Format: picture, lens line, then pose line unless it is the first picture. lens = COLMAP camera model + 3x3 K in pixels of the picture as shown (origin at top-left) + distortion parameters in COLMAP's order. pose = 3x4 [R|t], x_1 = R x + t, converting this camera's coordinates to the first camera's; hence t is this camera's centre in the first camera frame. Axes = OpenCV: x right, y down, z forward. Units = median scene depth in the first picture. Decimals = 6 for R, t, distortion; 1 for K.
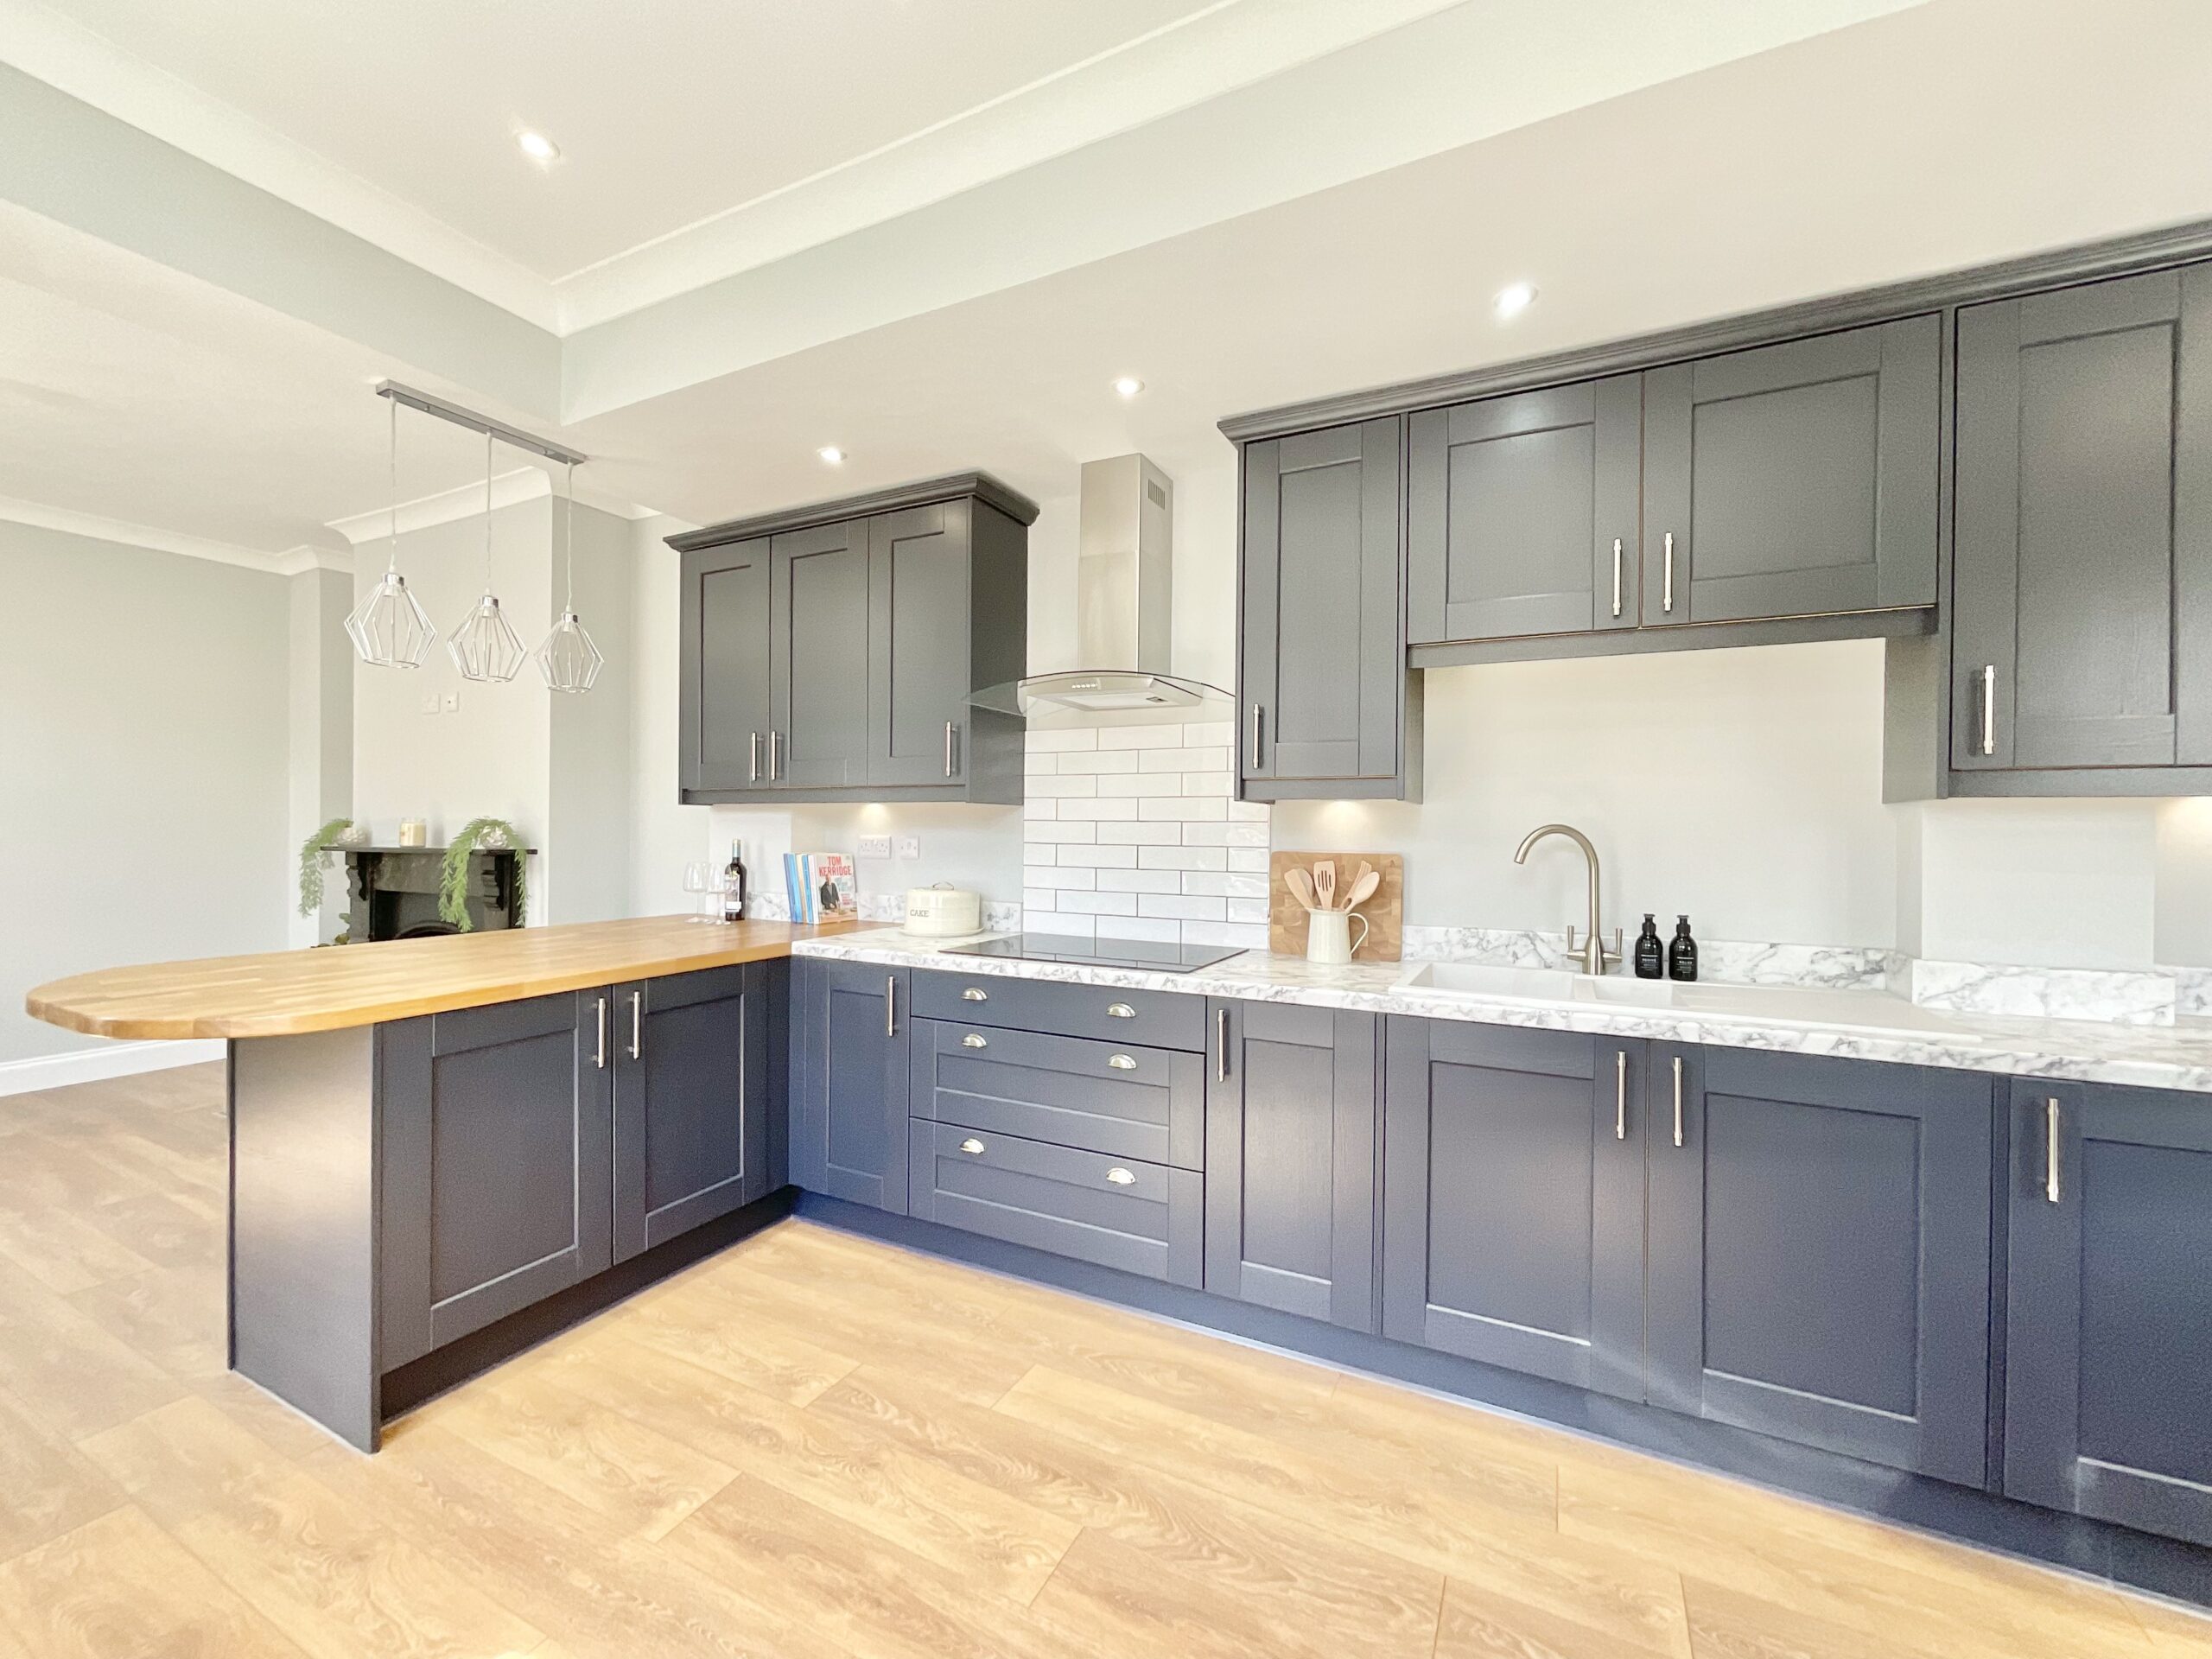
lens RADIAL K [[900.5, 0, 1098.7], [0, 900.5, 811.8], [0, 0, 1]] dist [-0.003183, 0.000430]
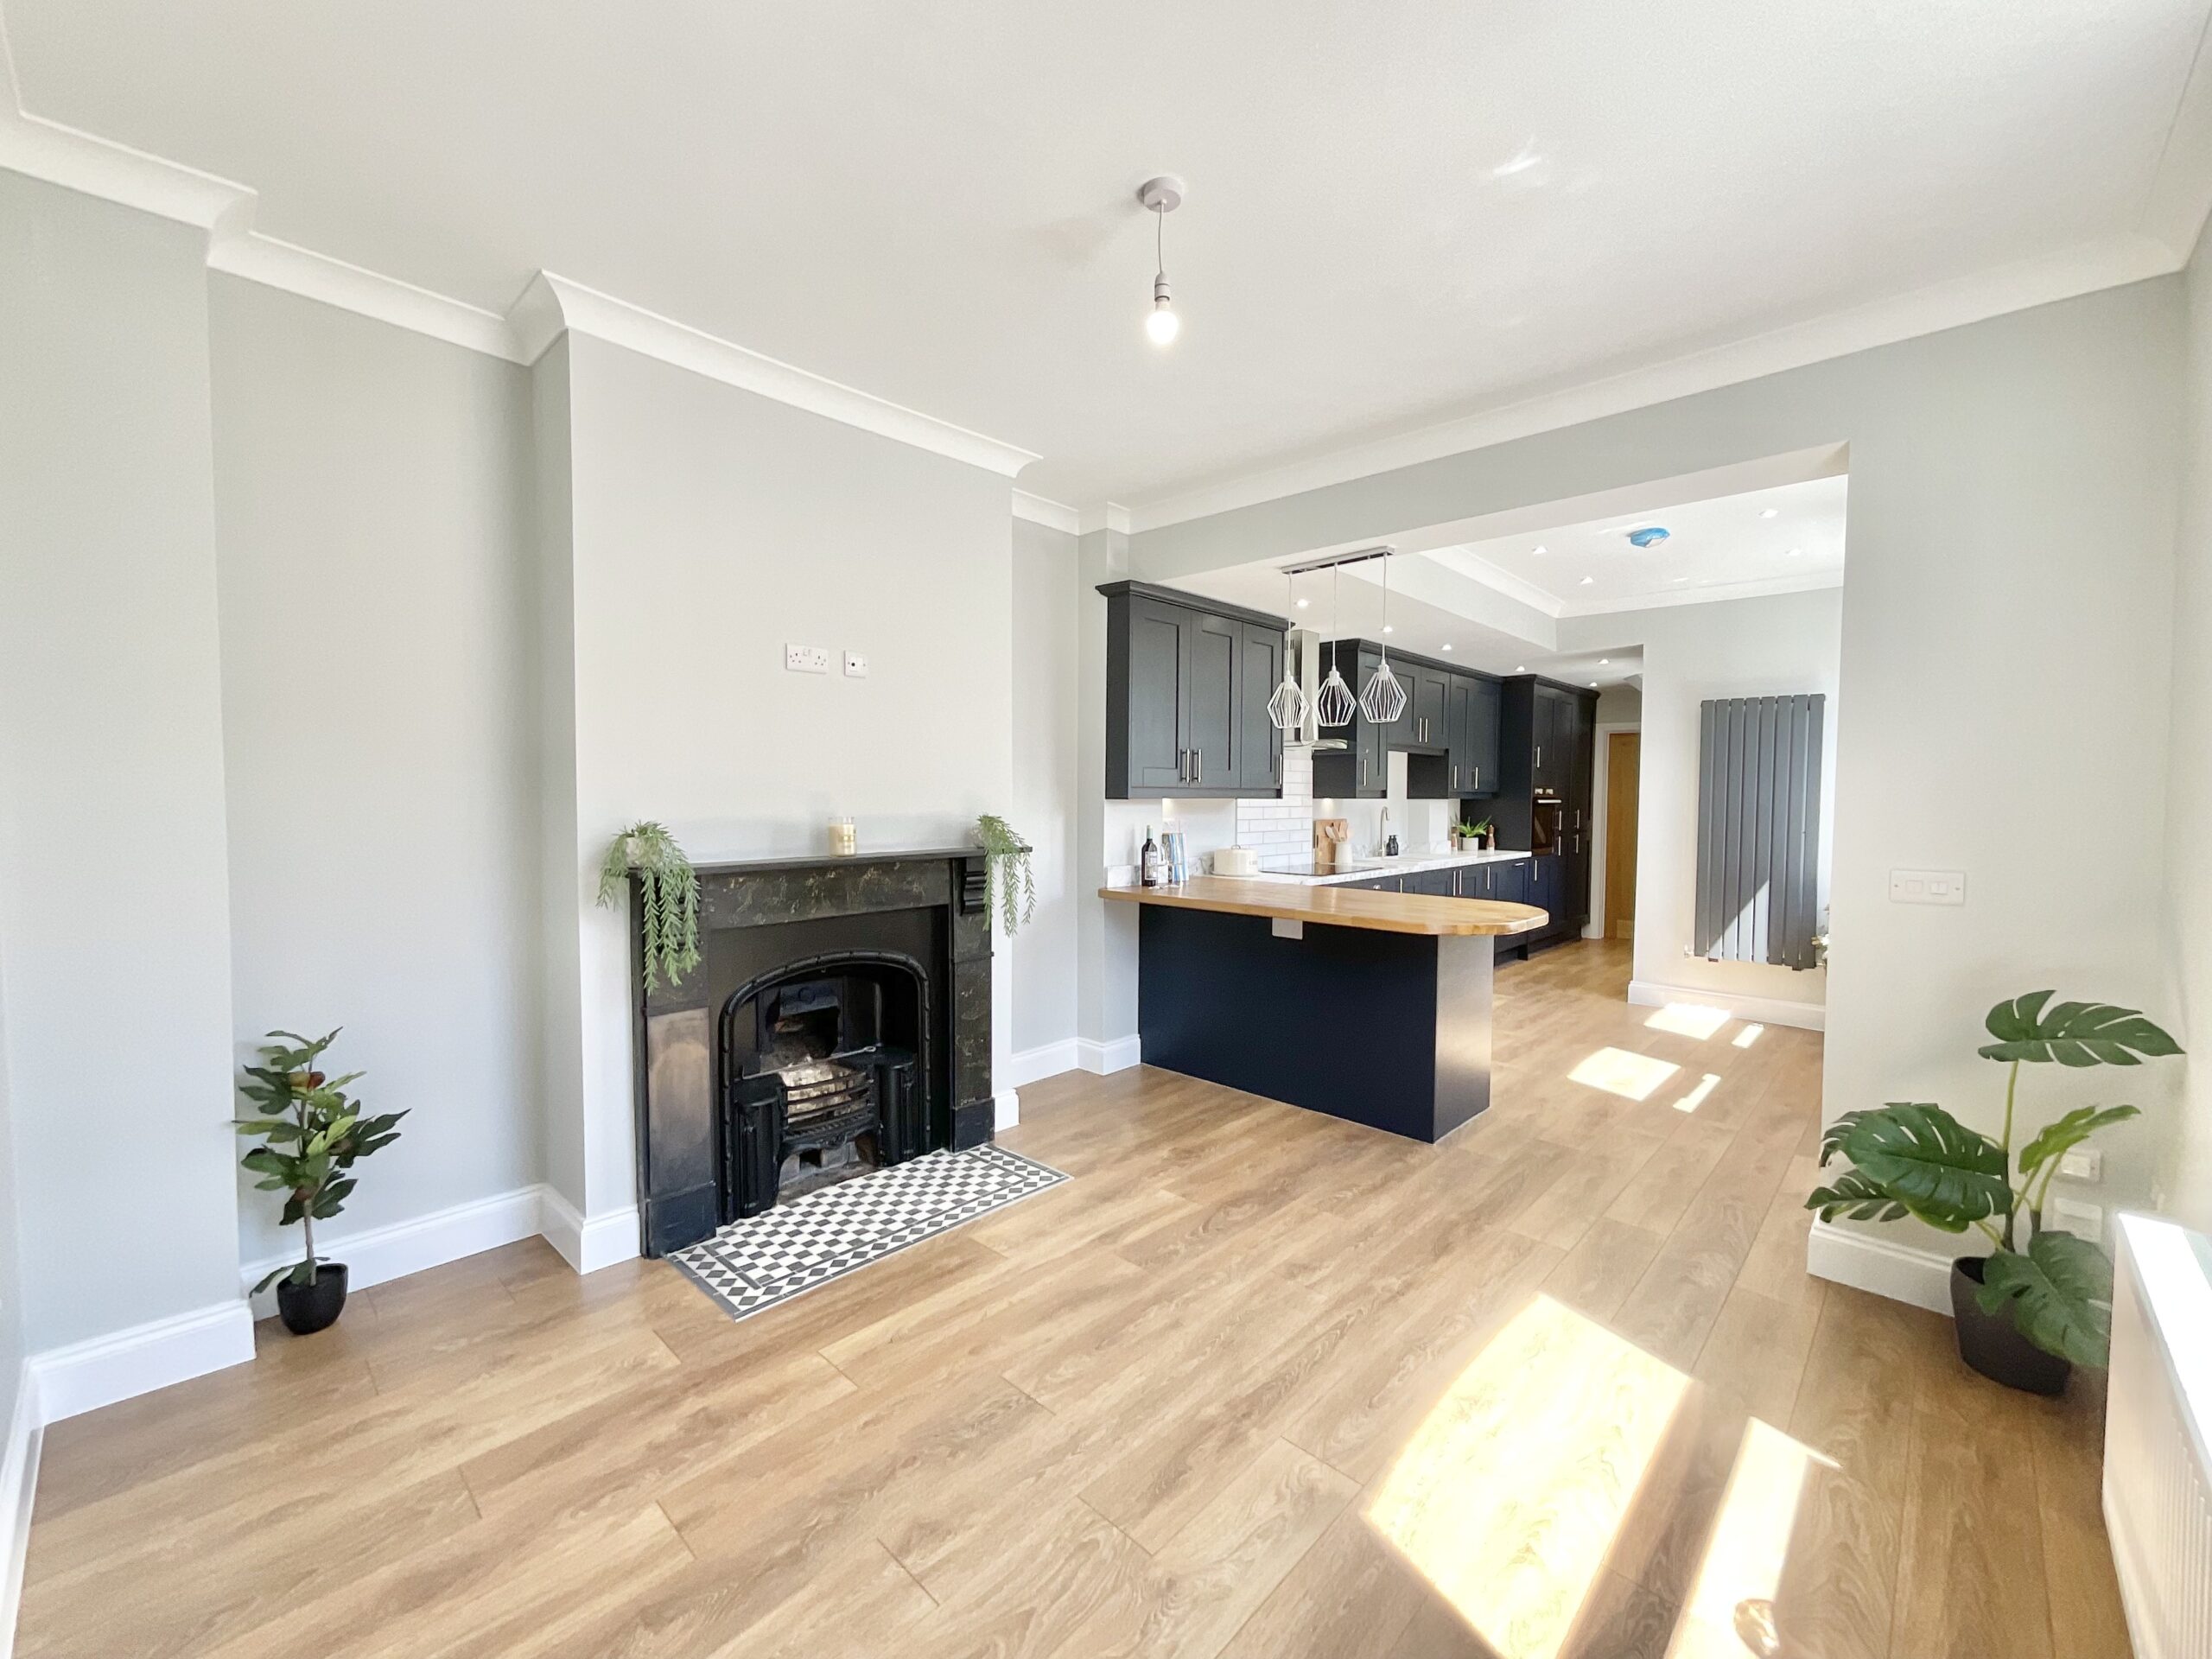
lens RADIAL K [[900.5, 0, 1103.0], [0, 900.5, 853.7], [0, 0, 1]] dist [-0.003183, 0.000430]
pose [[0.280251, -0.067116, 0.957577, -2.750699], [-0.008710, 0.997334, 0.072451, -0.038349], [-0.959887, -0.028645, 0.278920, 1.148405]]
